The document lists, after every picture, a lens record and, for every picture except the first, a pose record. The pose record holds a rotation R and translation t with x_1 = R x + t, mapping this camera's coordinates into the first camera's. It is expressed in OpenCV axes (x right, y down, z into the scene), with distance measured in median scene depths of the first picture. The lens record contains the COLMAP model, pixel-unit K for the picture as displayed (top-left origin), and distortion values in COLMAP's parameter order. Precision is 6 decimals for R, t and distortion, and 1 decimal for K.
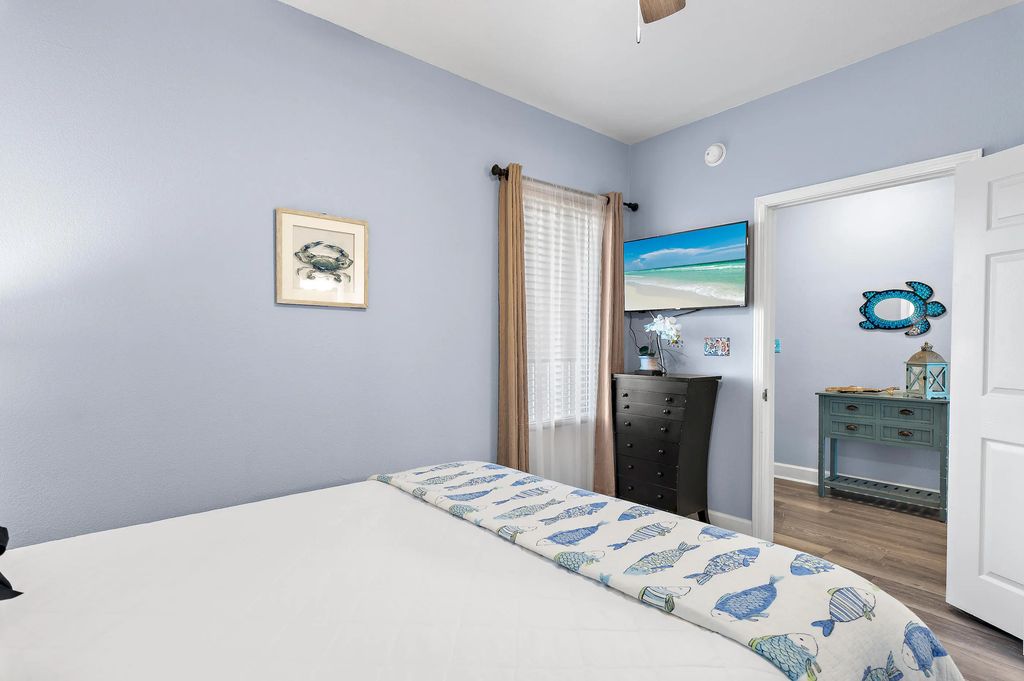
lens RADIAL K [[516.6, 0, 511.6], [0, 516.6, 343.4], [0, 0, 1]] dist [-0.000578, -0.004771]
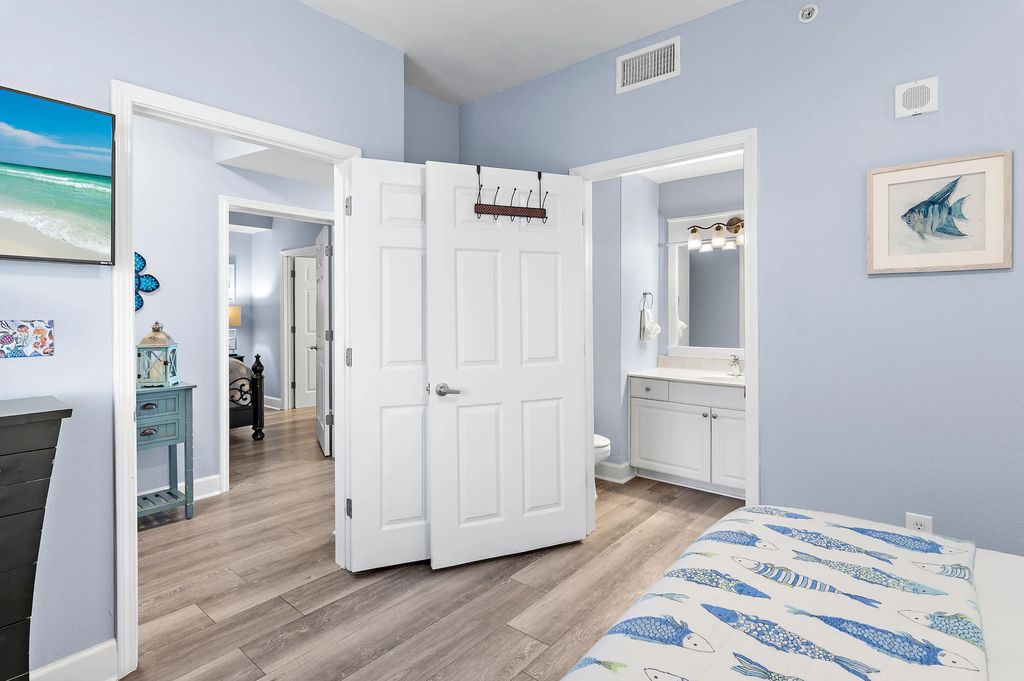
lens RADIAL K [[516.6, 0, 518.2], [0, 516.6, 316.5], [0, 0, 1]] dist [-0.000578, -0.004771]
pose [[-0.178235, -0.009414, 0.983943, -0.179518], [0.010936, 0.999874, 0.011547, -0.016504], [-0.983927, 0.012819, -0.178109, 0.655396]]
